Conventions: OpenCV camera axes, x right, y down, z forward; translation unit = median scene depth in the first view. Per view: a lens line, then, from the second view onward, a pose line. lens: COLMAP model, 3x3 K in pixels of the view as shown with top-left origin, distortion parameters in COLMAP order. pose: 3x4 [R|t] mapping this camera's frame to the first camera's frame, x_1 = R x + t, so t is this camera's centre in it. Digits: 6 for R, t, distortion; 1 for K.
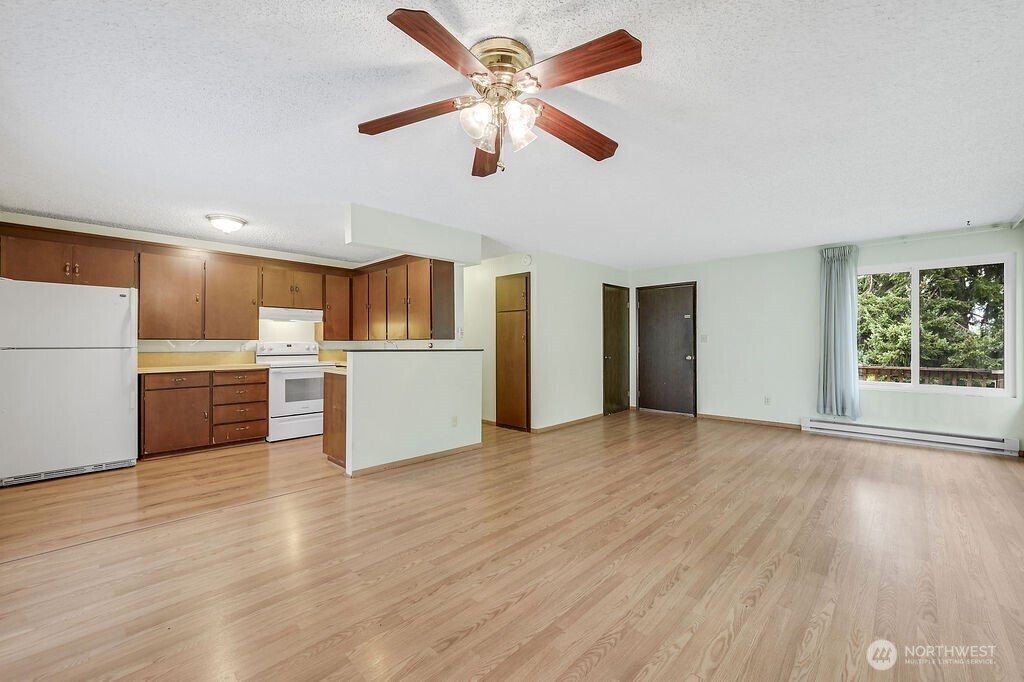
lens RADIAL K [[427.9, 0, 516.3], [0, 427.9, 342.1], [0, 0, 1]] dist [-0.003119, -0.000396]
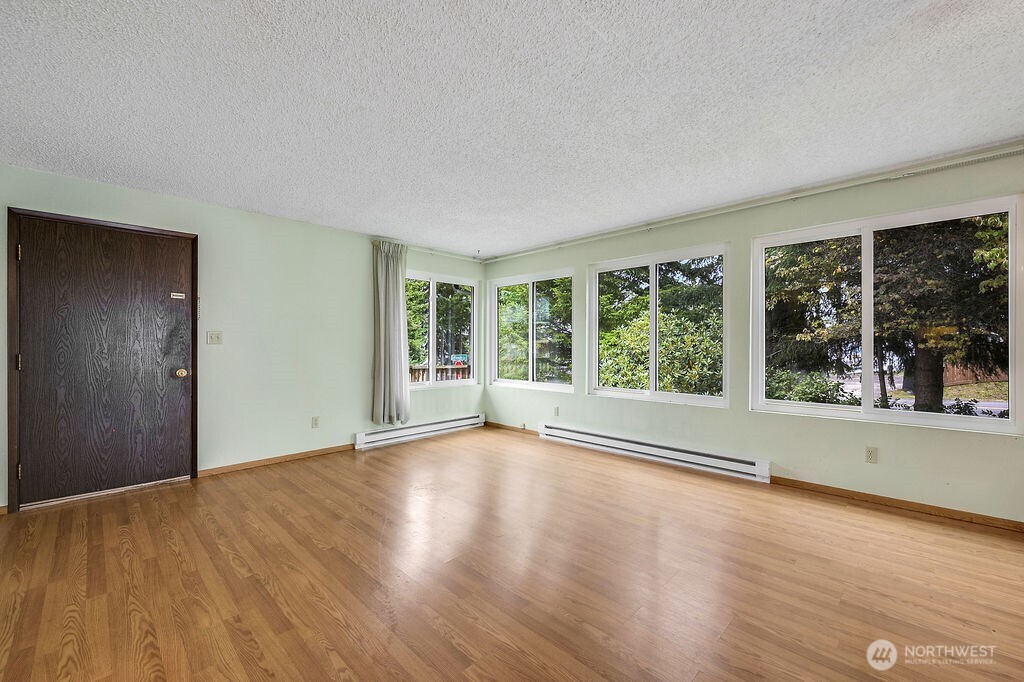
lens RADIAL K [[403.5, 0, 516.6], [0, 403.5, 343.6], [0, 0, 1]] dist [-0.000189, 0.000016]
pose [[0.018440, 0.007133, 0.999805, -0.146733], [0.001135, 0.999974, -0.007156, 0.006212], [-0.999829, 0.001267, 0.018431, 0.859815]]
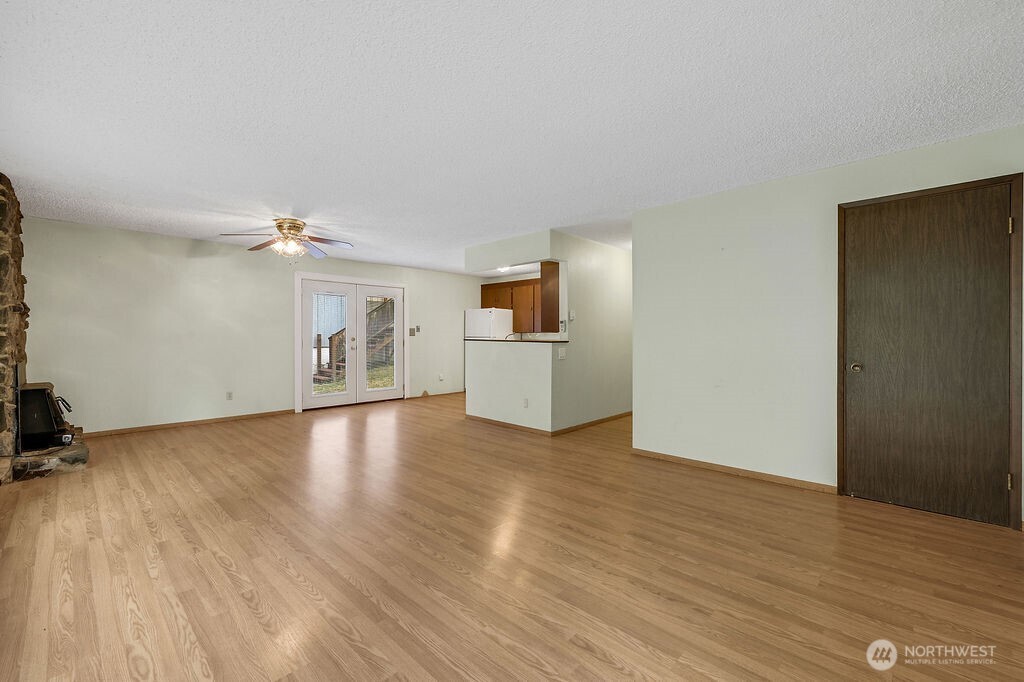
lens RADIAL K [[428.9, 0, 498.3], [0, 428.9, 343.6], [0, 0, 1]] dist [-0.001024, 0.000027]
pose [[-0.036630, 0.024949, -0.999017, 1.034248], [0.002692, 0.999687, 0.024867, -0.005326], [0.999325, -0.001779, -0.036686, 0.980241]]
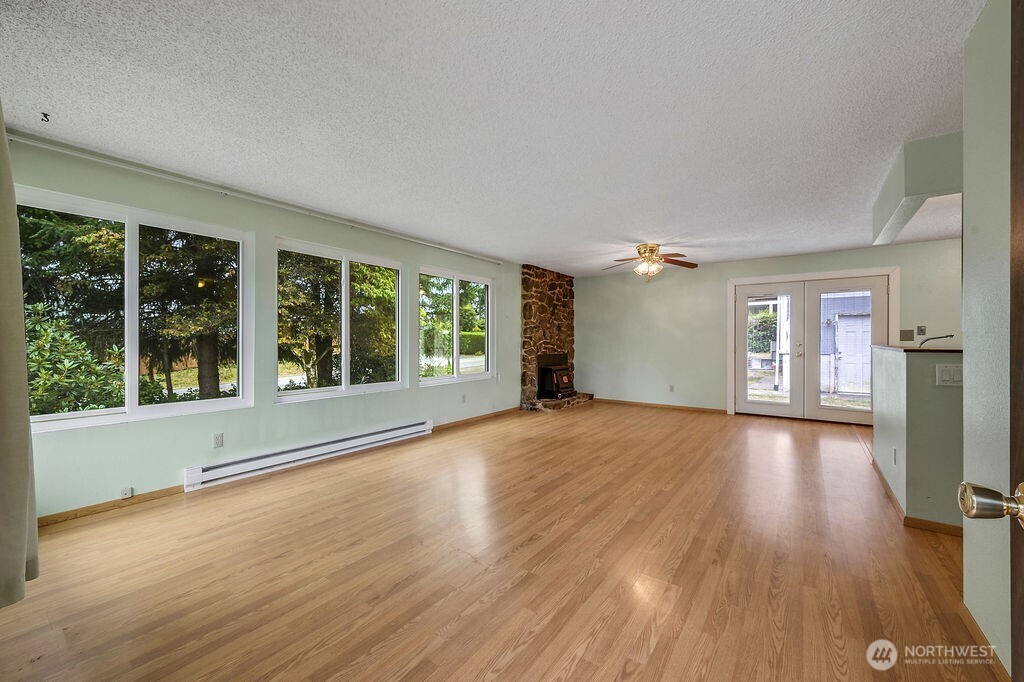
lens RADIAL K [[406.1, 0, 514.3], [0, 406.1, 342.2], [0, 0, 1]] dist [-0.000862, 0.000098]
pose [[-0.992920, 0.003377, -0.118734, 0.528051], [0.003265, 0.999994, 0.001133, 0.005105], [0.118737, 0.000737, -0.992925, 1.582752]]
